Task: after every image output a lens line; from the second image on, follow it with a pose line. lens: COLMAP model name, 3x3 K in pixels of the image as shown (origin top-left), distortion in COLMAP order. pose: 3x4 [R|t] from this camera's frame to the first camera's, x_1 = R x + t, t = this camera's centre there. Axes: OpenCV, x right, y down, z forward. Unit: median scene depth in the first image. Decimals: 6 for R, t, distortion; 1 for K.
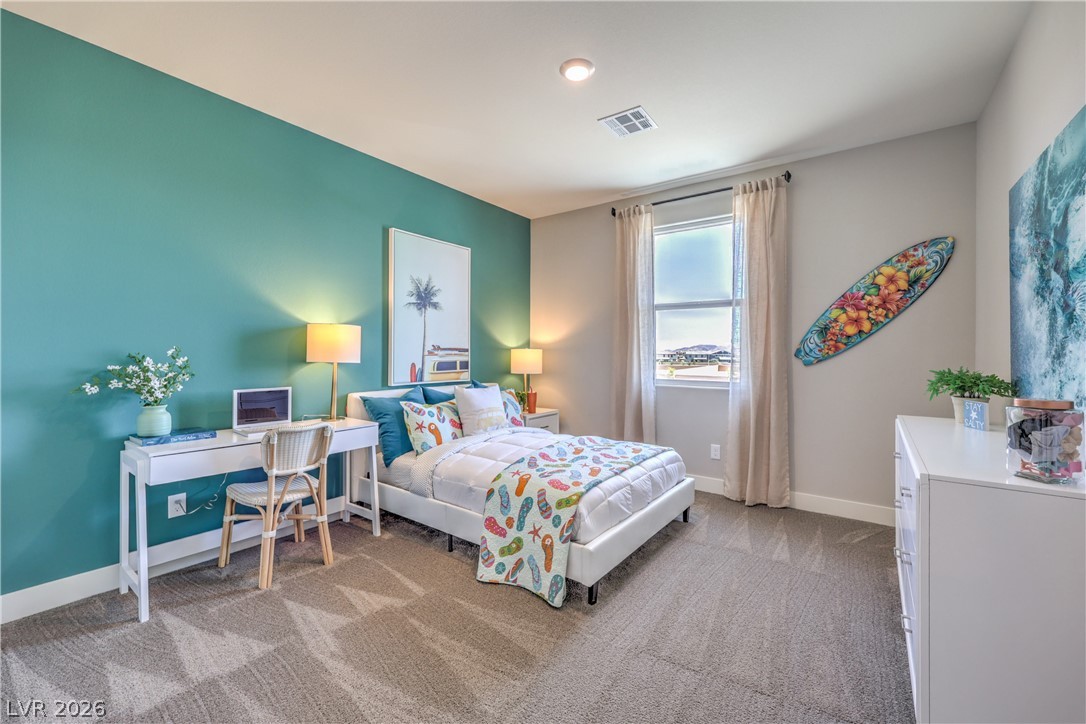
lens RADIAL K [[442.2, 0, 545.3], [0, 442.2, 351.2], [0, 0, 1]] dist [0.002892, 0.000535]
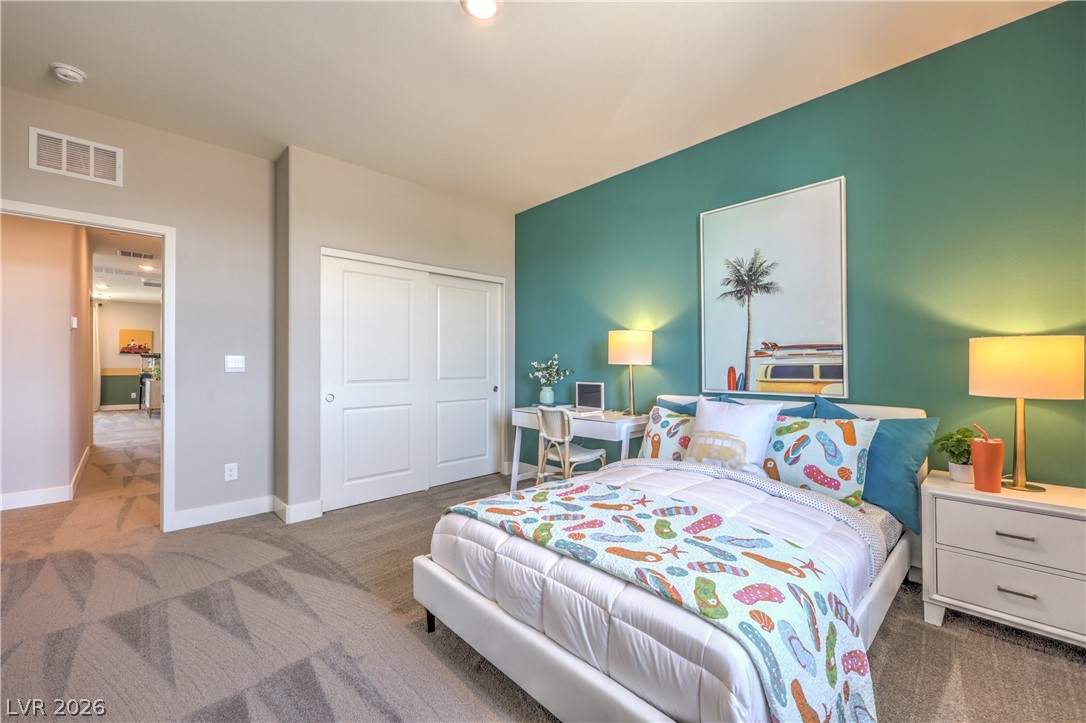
lens RADIAL K [[442.2, 0, 549.4], [0, 442.2, 361.4], [0, 0, 1]] dist [0.002892, 0.000535]
pose [[-0.168229, -0.010888, -0.985688, 0.533898], [0.005497, 0.999913, -0.011984, 0.024419], [0.985733, -0.007435, -0.168154, 0.784999]]
